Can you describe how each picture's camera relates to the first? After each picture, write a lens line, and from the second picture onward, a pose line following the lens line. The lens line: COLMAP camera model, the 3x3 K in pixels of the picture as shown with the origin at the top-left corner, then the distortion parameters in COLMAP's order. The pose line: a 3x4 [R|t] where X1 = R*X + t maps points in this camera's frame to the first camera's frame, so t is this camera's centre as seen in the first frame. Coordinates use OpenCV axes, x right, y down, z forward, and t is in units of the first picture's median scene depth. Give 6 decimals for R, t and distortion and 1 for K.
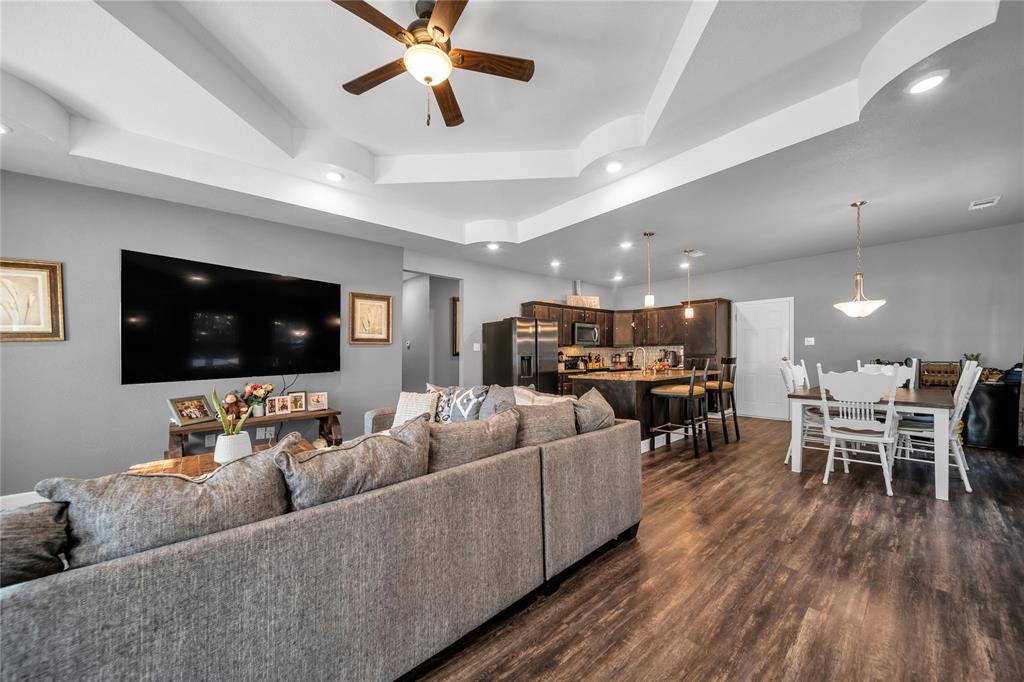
lens RADIAL K [[368.7, 0, 511.7], [0, 368.7, 359.3], [0, 0, 1]] dist [0.001006, -0.000855]
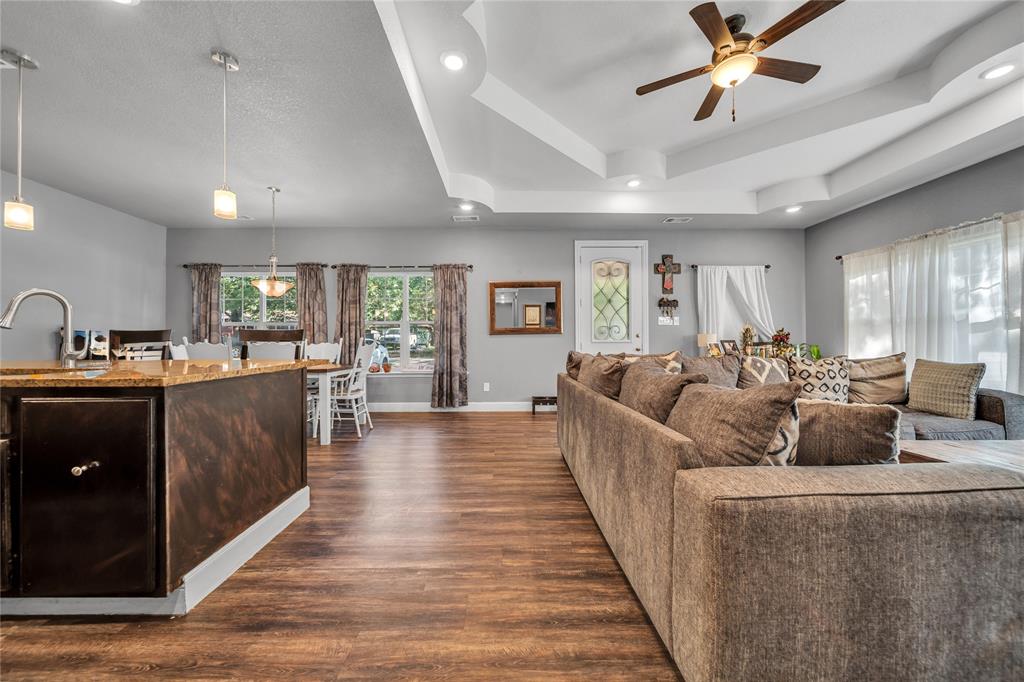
lens RADIAL K [[368.7, 0, 507.5], [0, 368.7, 342.0], [0, 0, 1]] dist [0.001006, -0.000855]
pose [[-0.761060, 0.017525, 0.648445, -0.136488], [0.021552, 0.999766, -0.001725, 0.017409], [-0.648324, 0.012663, -0.761259, 0.738569]]
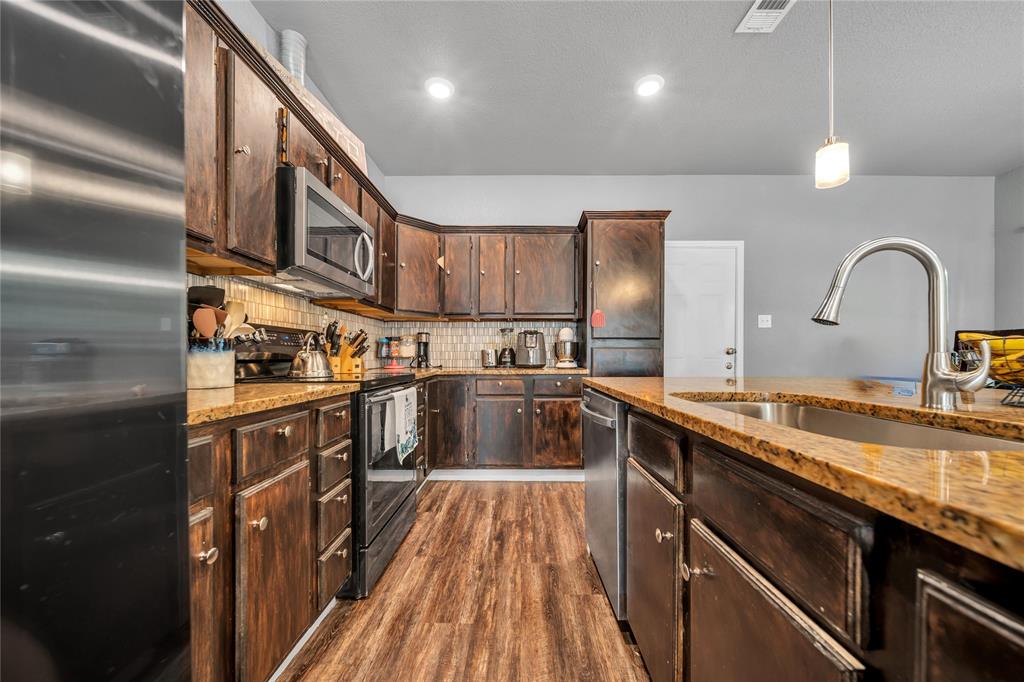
lens RADIAL K [[368.7, 0, 516.6], [0, 368.7, 361.6], [0, 0, 1]] dist [0.001006, -0.000855]
pose [[0.661555, 0.004689, 0.749882, 0.096746], [-0.003966, 0.999988, -0.002754, 0.014774], [-0.749886, -0.001152, 0.661566, 0.762576]]
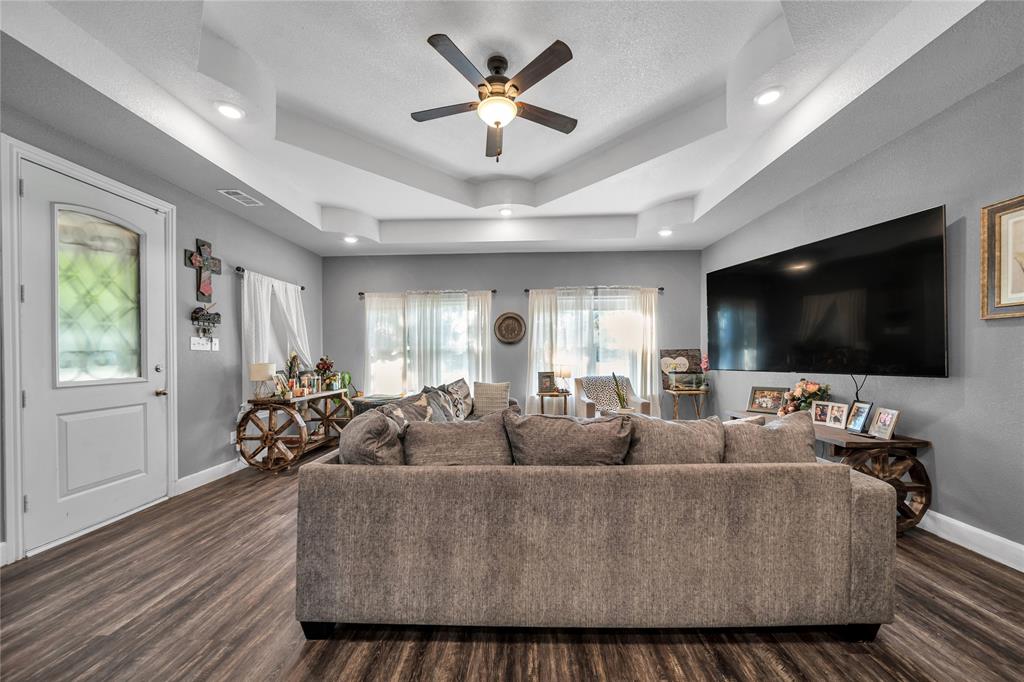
lens RADIAL K [[368.7, 0, 516.4], [0, 368.7, 353.8], [0, 0, 1]] dist [0.001006, -0.000855]
pose [[-0.671660, 0.021508, -0.740547, 0.189748], [0.013117, 0.999767, 0.017139, -0.010311], [0.740743, 0.001798, -0.671786, 0.577504]]
